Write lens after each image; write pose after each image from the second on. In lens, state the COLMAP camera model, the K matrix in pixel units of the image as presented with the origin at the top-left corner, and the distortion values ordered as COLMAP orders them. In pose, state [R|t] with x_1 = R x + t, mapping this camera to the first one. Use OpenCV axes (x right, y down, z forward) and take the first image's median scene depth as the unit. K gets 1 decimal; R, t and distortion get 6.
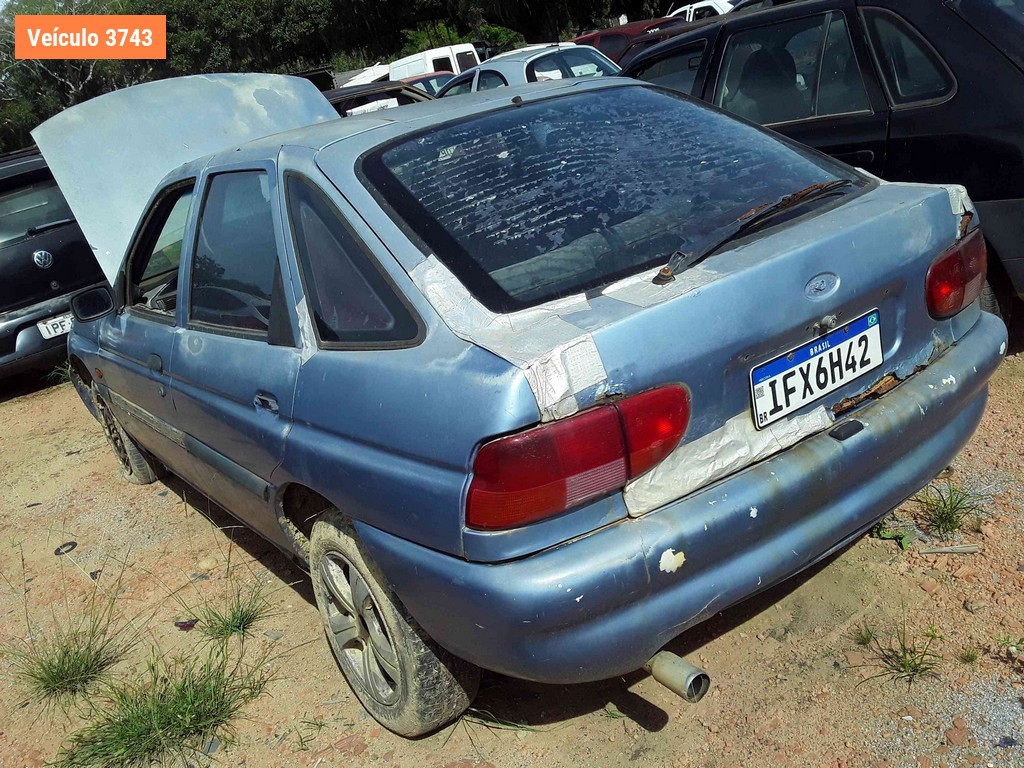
lens RADIAL K [[932.3, 0, 512.0], [0, 932.3, 384.0], [0, 0, 1]] dist [0.113303, -0.230274]
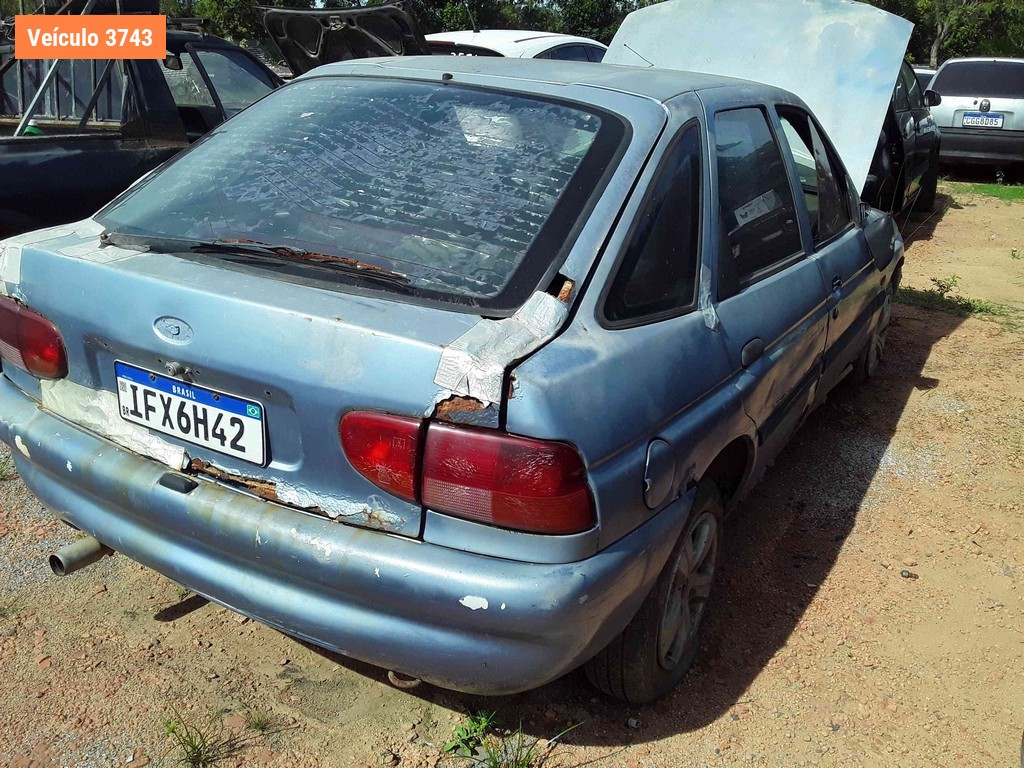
lens RADIAL K [[932.3, 0, 512.0], [0, 932.3, 384.0], [0, 0, 1]] dist [0.113303, -0.230274]
pose [[0.389662, 0.516159, -0.762721, 1.197609], [-0.408703, 0.839080, 0.359034, -0.531666], [0.825303, 0.171824, 0.537914, 0.769765]]
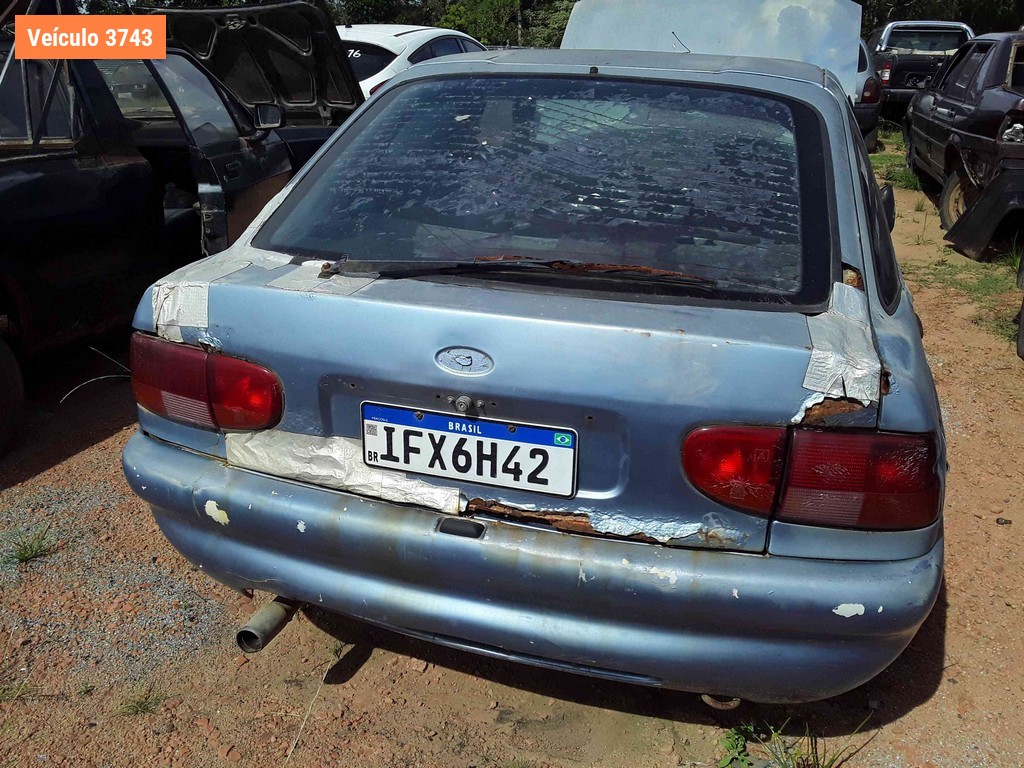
lens RADIAL K [[932.3, 0, 512.0], [0, 932.3, 384.0], [0, 0, 1]] dist [0.113303, -0.230274]
pose [[0.589612, 0.468218, -0.658126, 0.914230], [-0.383509, 0.879409, 0.282064, -0.338831], [0.710829, 0.086089, 0.698076, 0.430995]]
